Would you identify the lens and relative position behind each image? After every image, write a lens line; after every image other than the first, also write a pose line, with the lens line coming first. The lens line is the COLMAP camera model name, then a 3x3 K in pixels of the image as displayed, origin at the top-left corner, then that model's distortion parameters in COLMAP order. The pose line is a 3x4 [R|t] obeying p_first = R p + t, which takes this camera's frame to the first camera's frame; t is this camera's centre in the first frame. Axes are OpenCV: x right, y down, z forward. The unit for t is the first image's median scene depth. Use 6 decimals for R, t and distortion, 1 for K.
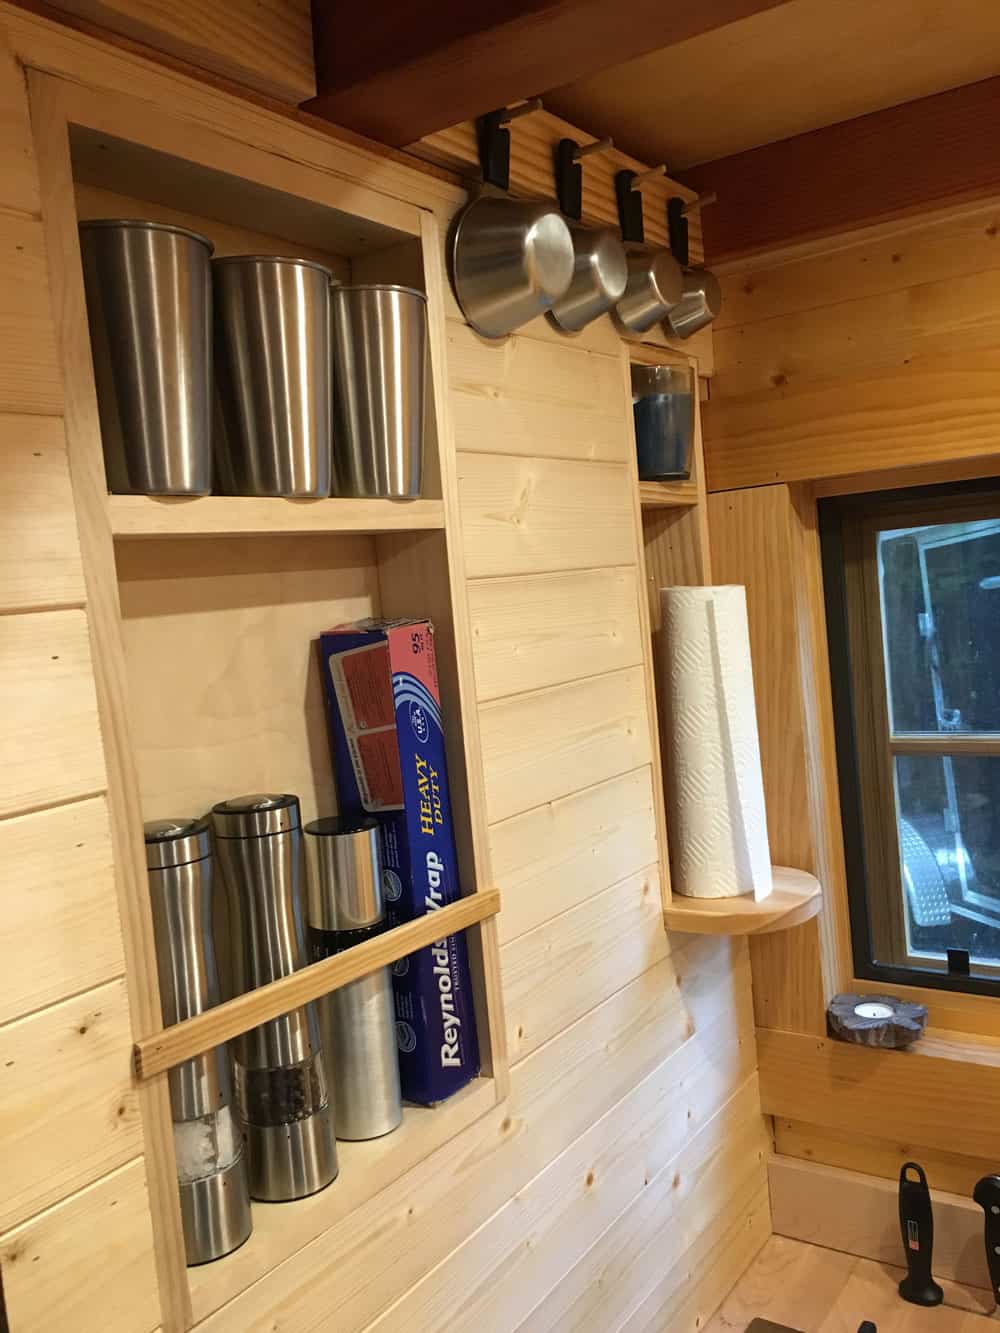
lens RADIAL K [[1138.4, 0, 514.6], [0, 1138.4, 668.9], [0, 0, 1]] dist [0.049667, -0.055966]
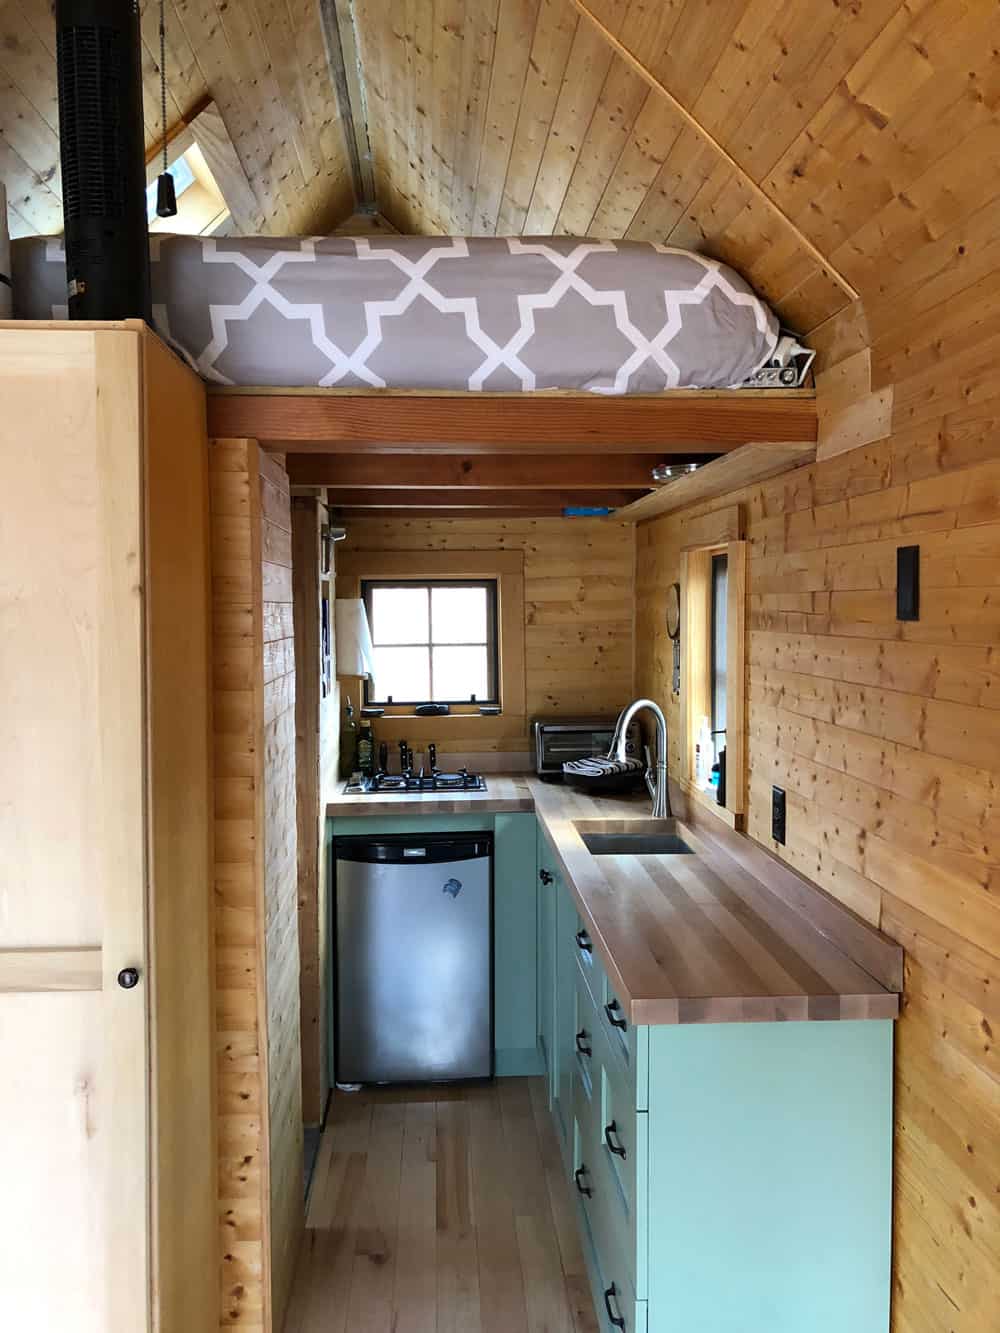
lens RADIAL K [[1138.4, 0, 514.6], [0, 1138.4, 668.9], [0, 0, 1]] dist [0.049667, -0.055966]
pose [[0.788605, 0.045764, 0.613194, -1.743167], [-0.013153, 0.998254, -0.057587, 0.386515], [-0.614759, 0.037347, 0.787830, -2.432269]]
